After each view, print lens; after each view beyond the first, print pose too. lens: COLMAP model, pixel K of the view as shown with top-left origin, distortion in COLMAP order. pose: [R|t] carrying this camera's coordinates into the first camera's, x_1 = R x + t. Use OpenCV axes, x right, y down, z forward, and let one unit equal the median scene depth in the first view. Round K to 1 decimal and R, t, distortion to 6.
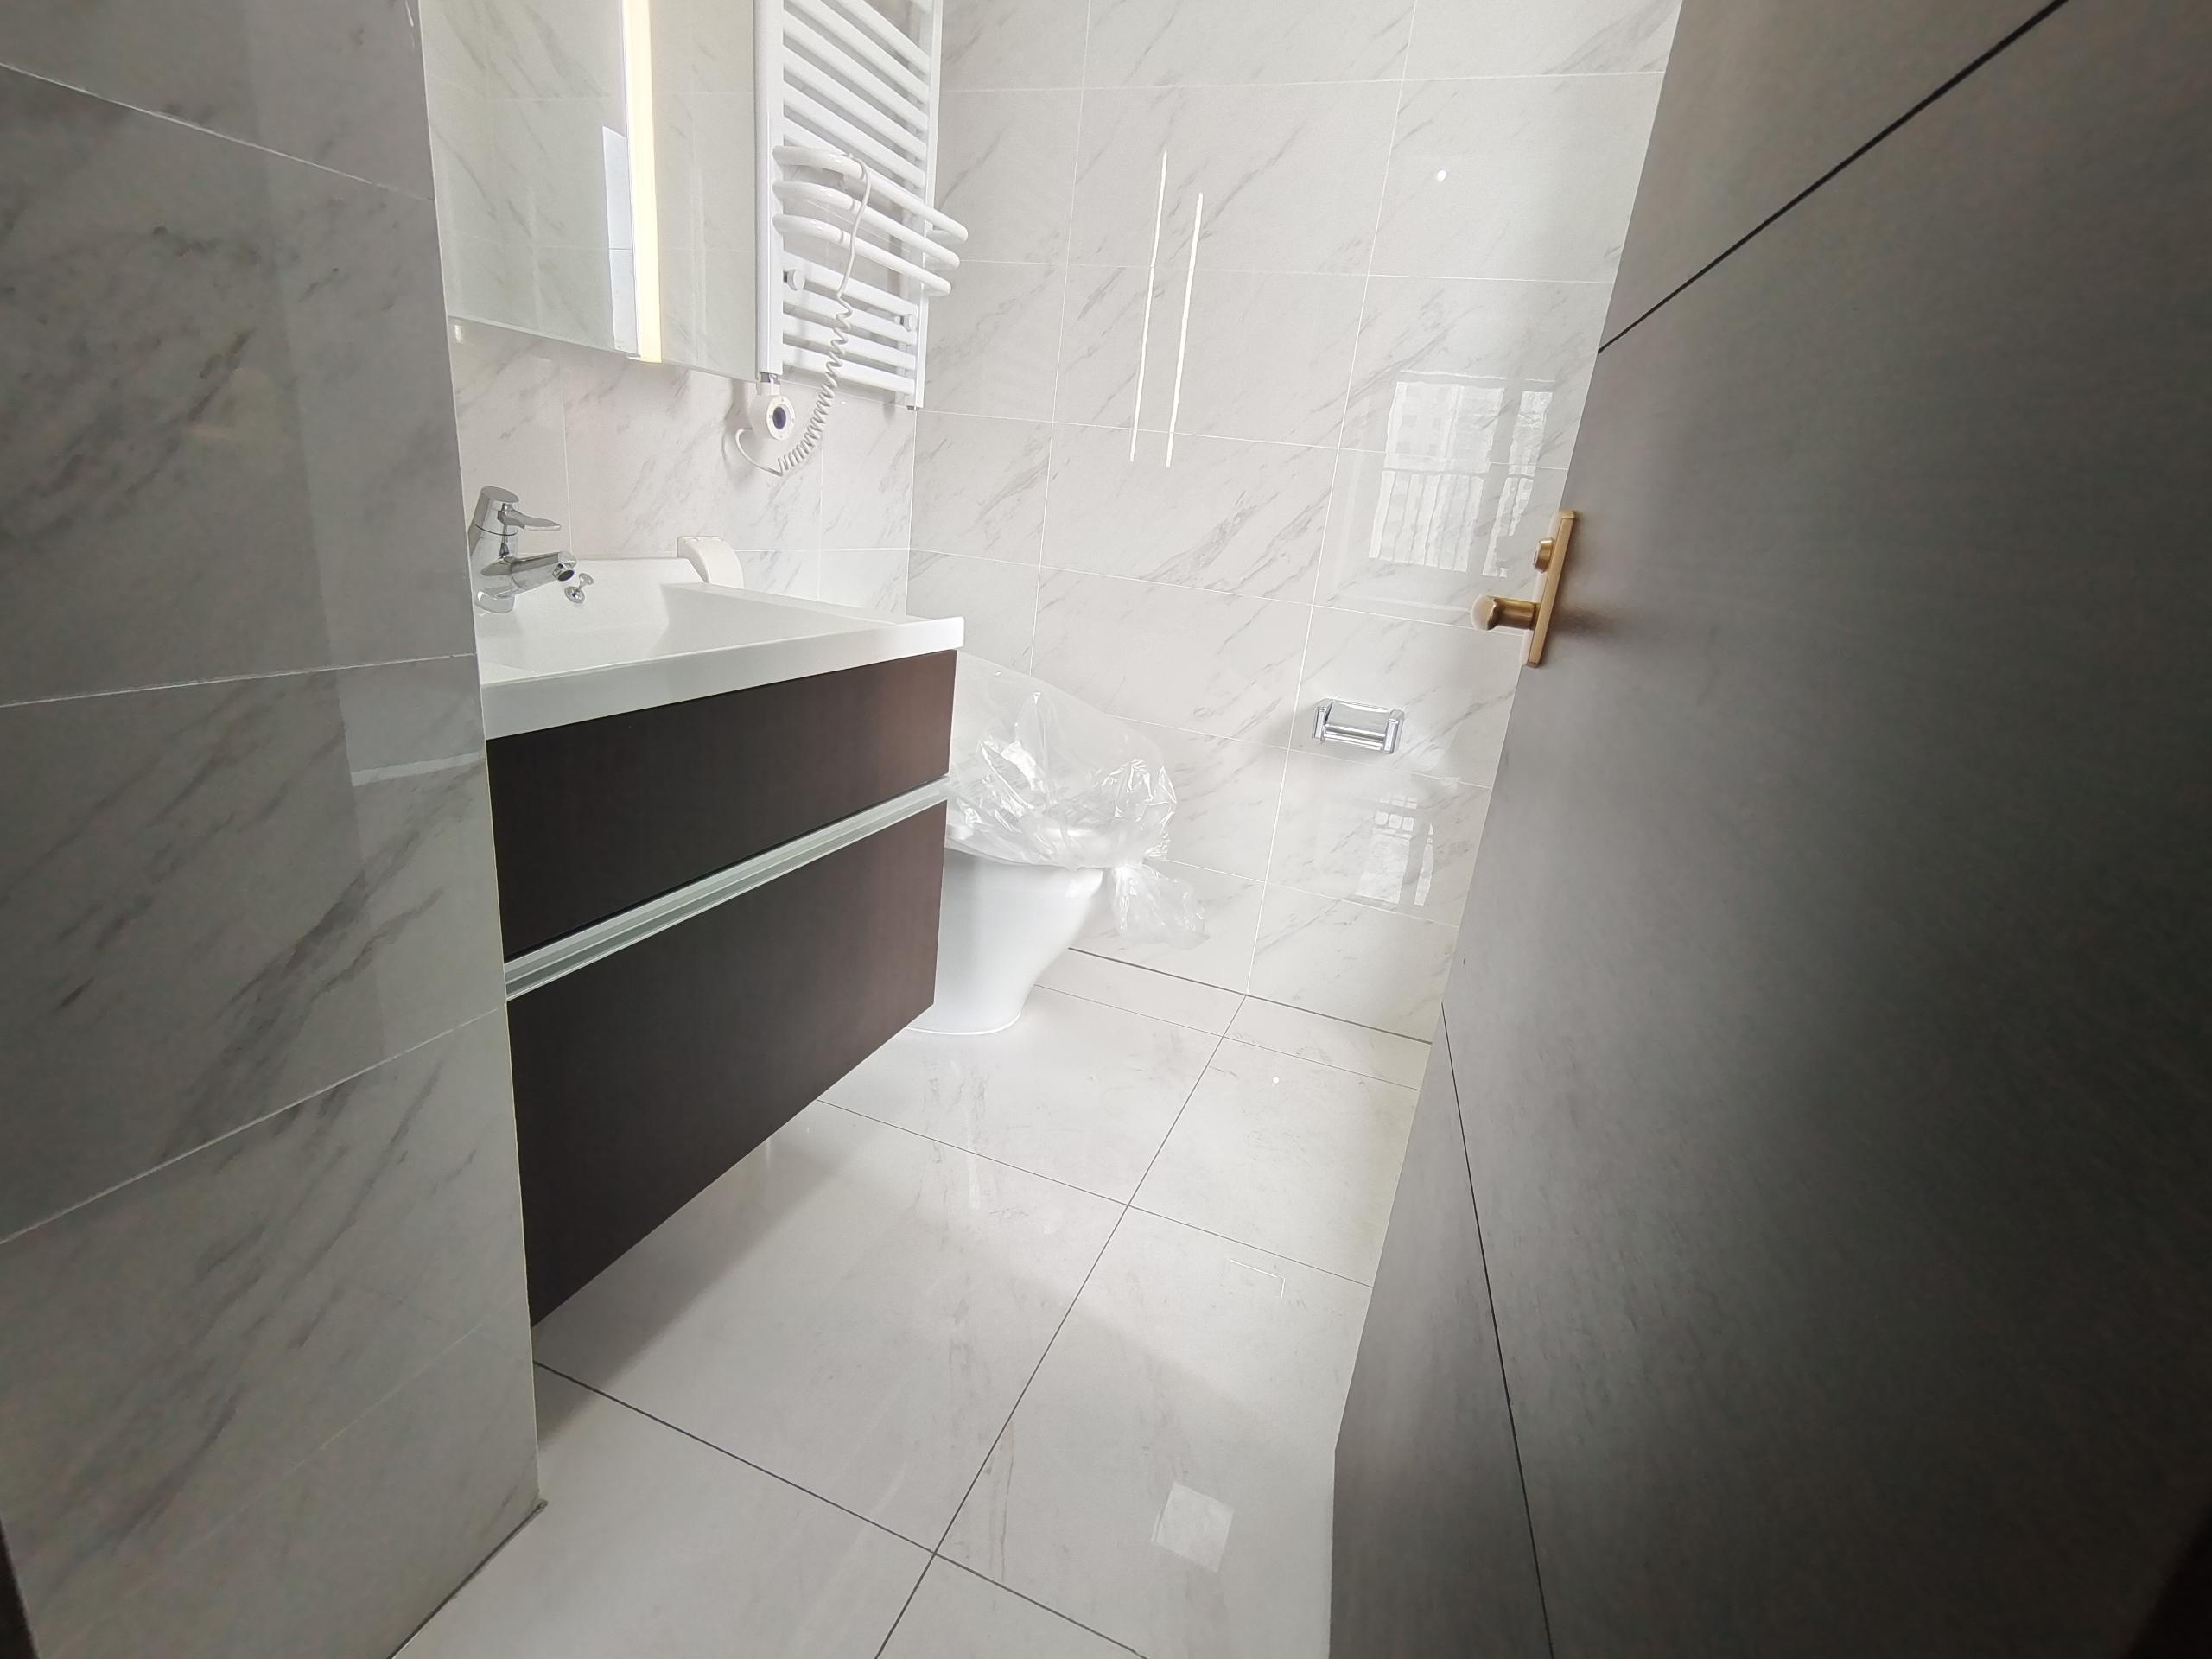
lens RADIAL K [[1023.7, 0, 1106.0], [0, 1023.7, 829.5], [0, 0, 1]] dist [0.017557, 0.000029]
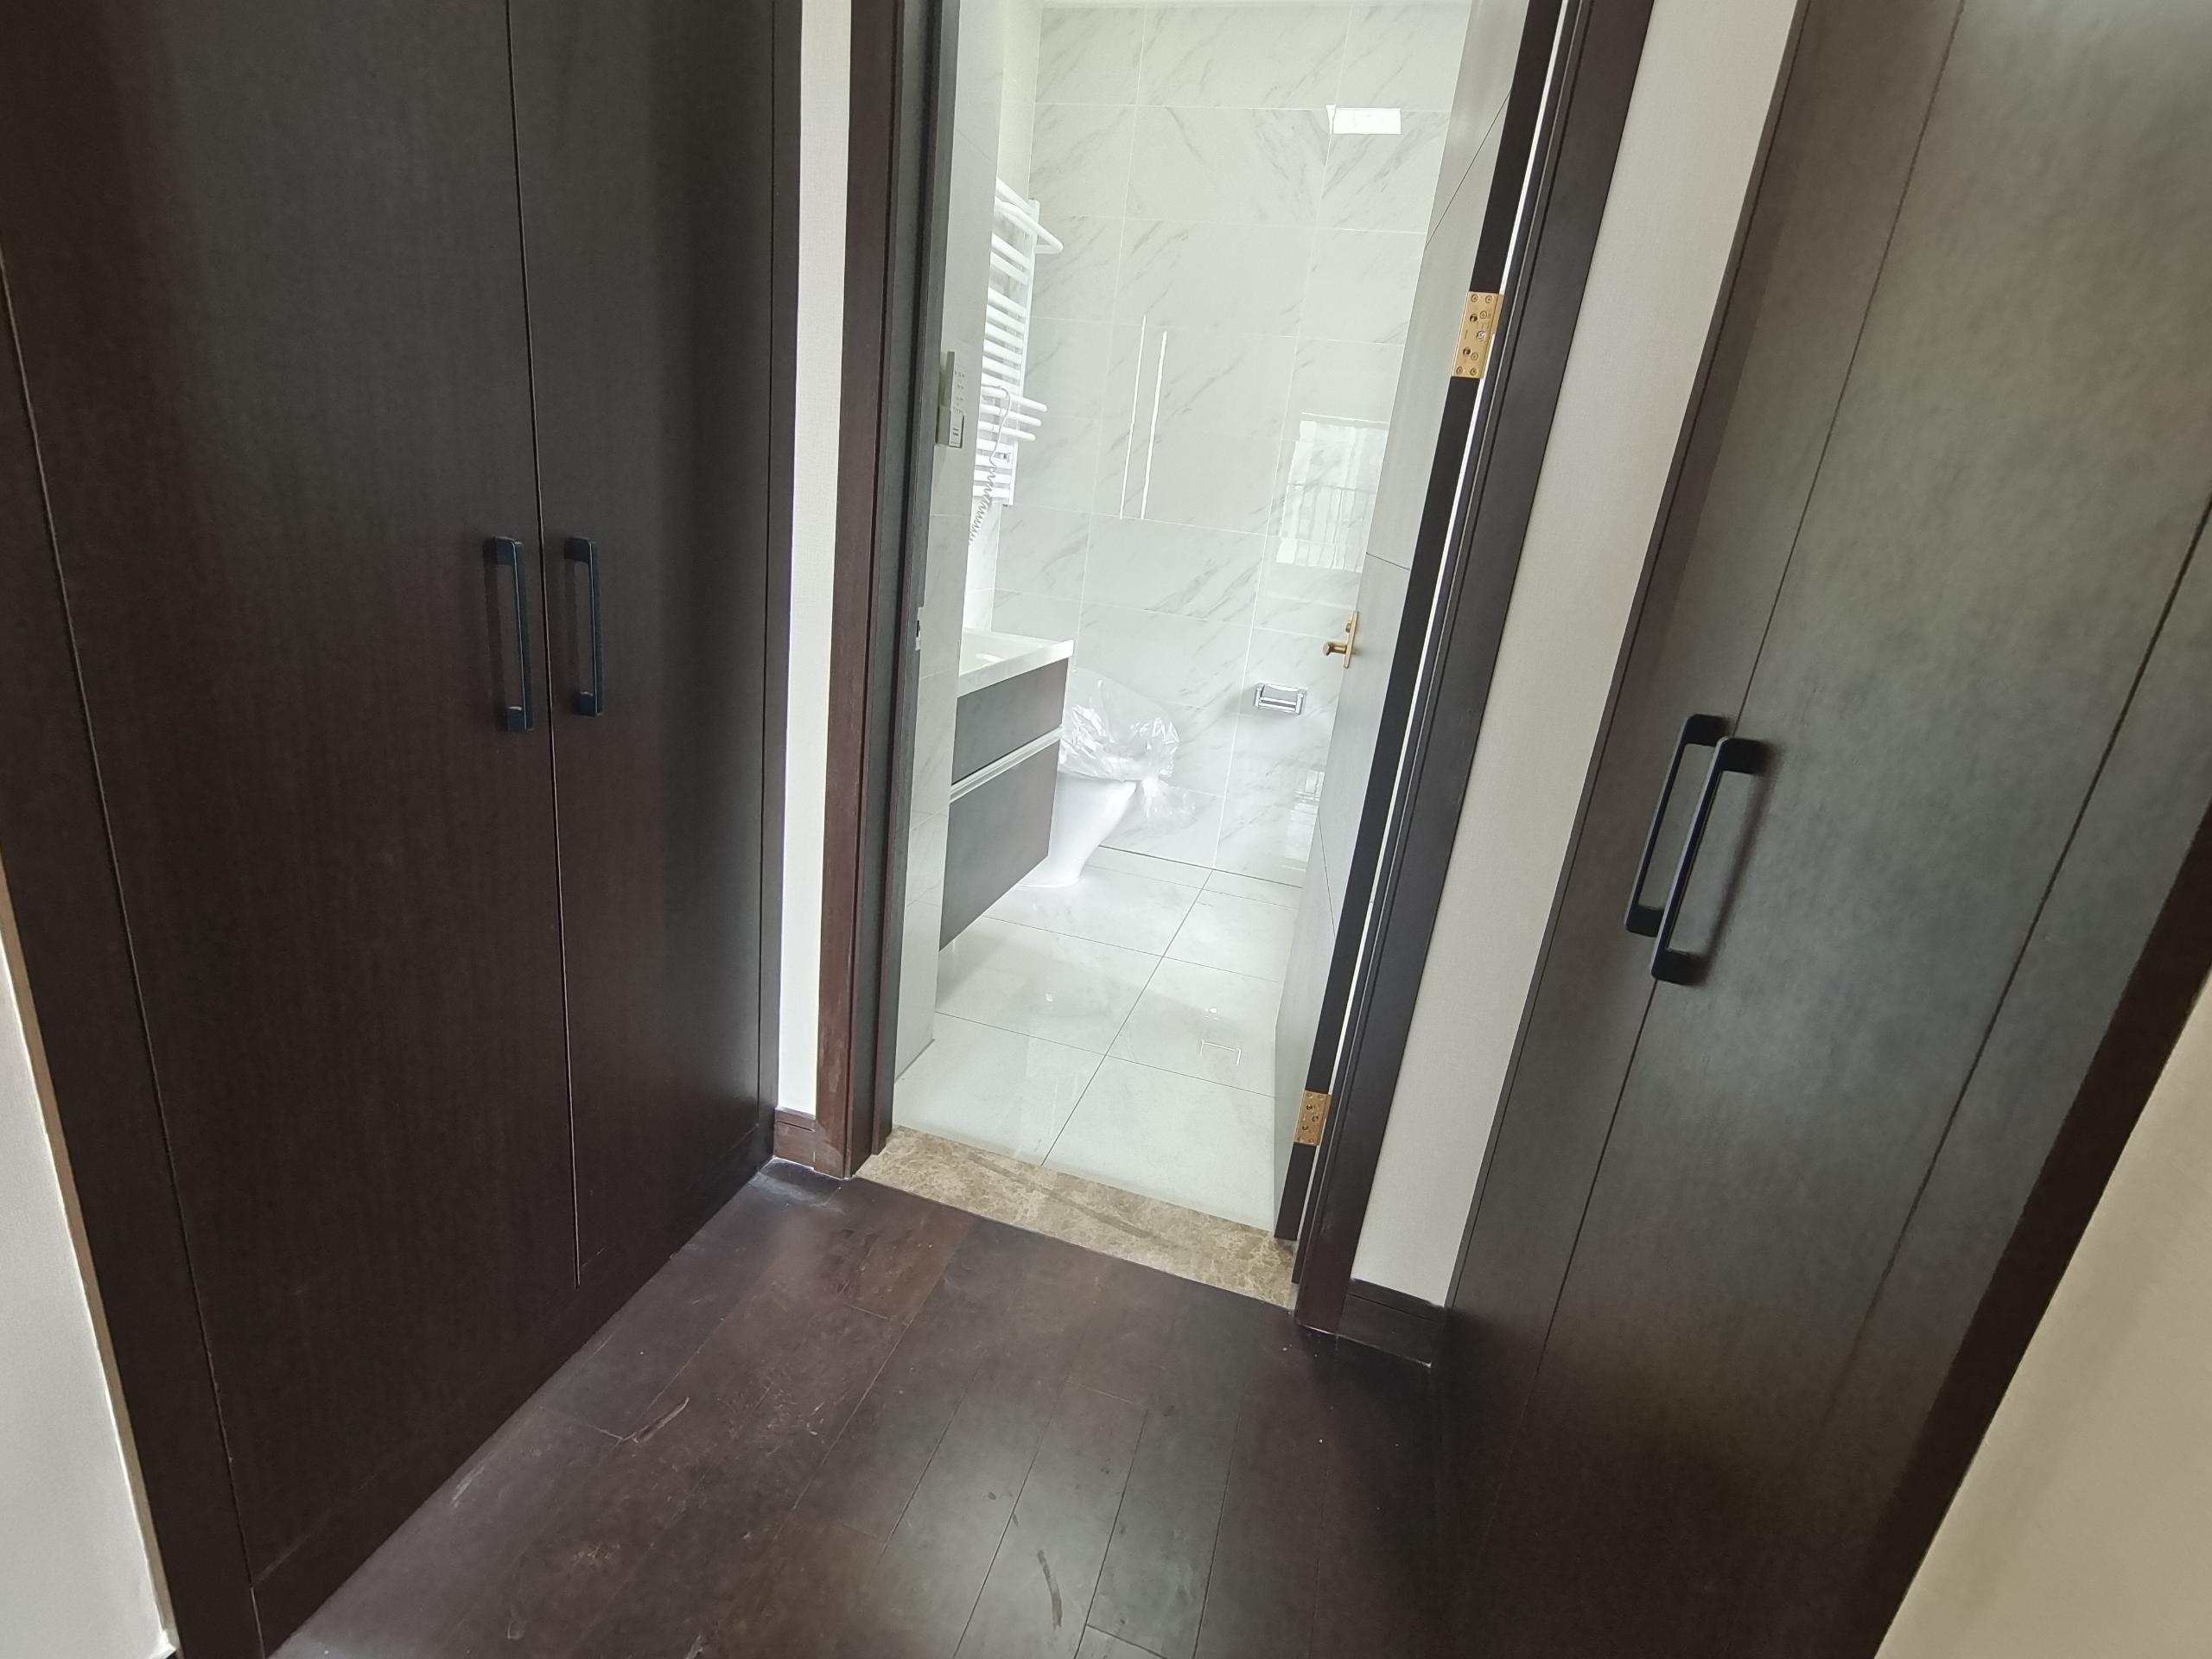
lens RADIAL K [[1023.7, 0, 1106.0], [0, 1023.7, 829.5], [0, 0, 1]] dist [0.017557, 0.000029]
pose [[0.997311, -0.019523, 0.070643, -0.176346], [0.018665, 0.999744, 0.012784, 0.094958], [-0.070874, -0.011431, 0.997420, -0.720050]]
